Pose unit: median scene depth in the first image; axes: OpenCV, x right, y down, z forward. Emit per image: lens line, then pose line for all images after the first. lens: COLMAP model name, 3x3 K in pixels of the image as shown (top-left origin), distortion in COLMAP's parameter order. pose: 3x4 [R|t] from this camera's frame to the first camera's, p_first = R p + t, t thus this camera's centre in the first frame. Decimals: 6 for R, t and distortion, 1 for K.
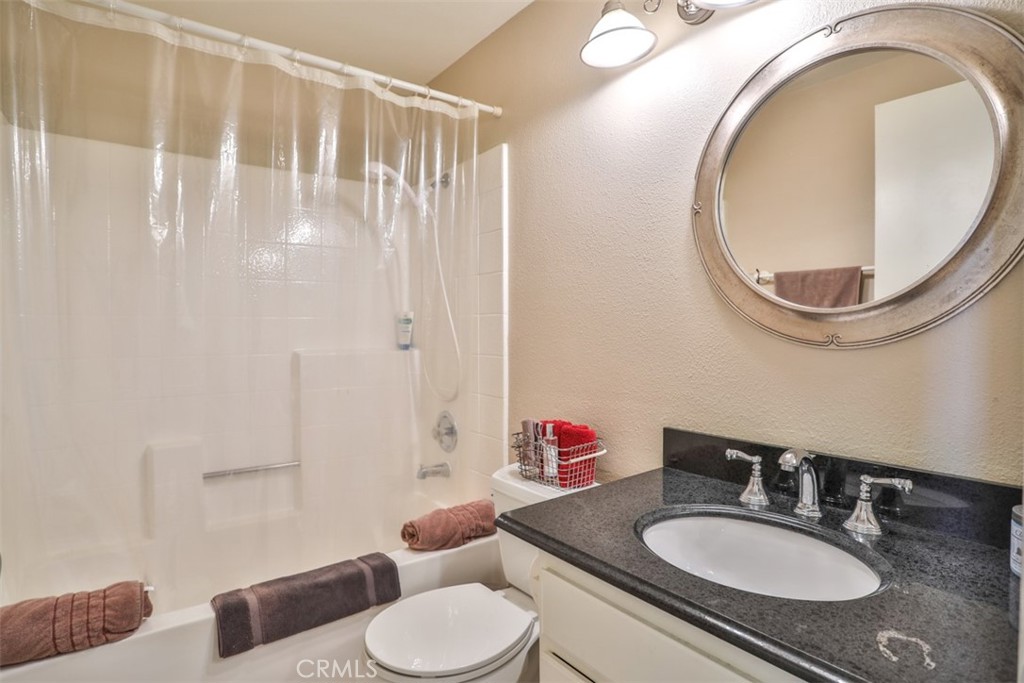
lens RADIAL K [[522.8, 0, 506.9], [0, 522.8, 335.9], [0, 0, 1]] dist [-0.077803, 0.030594]
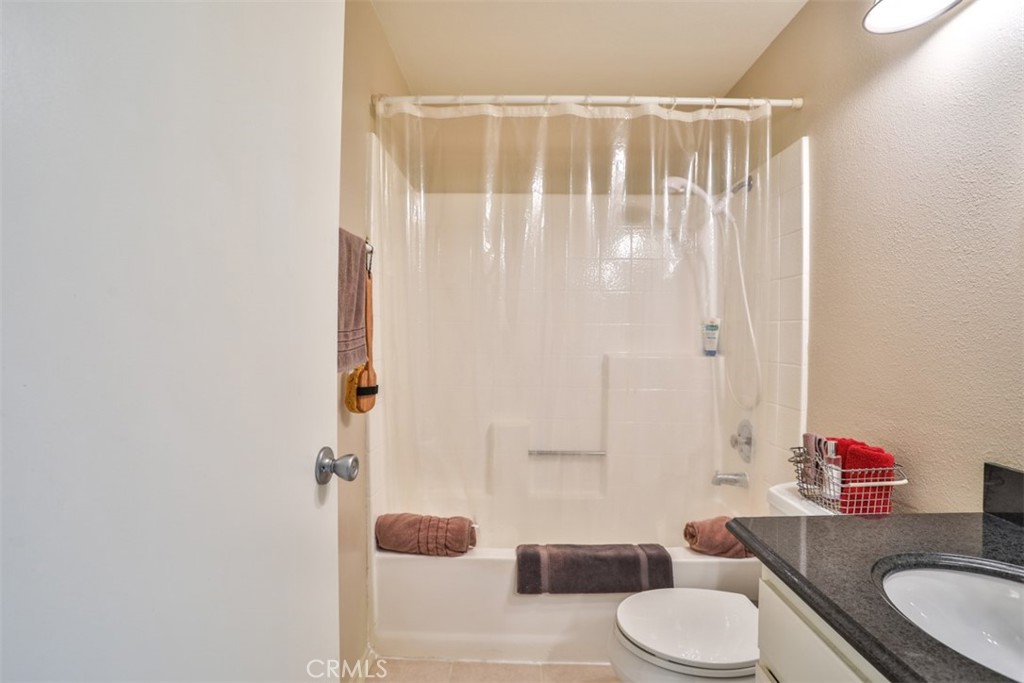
lens RADIAL K [[521.4, 0, 514.2], [0, 521.4, 334.9], [0, 0, 1]] dist [-0.081970, 0.034621]
pose [[0.796986, 0.010816, -0.603900, 0.168150], [-0.019146, 0.999790, -0.007361, 0.001107], [0.603694, 0.017429, 0.797026, -0.038963]]
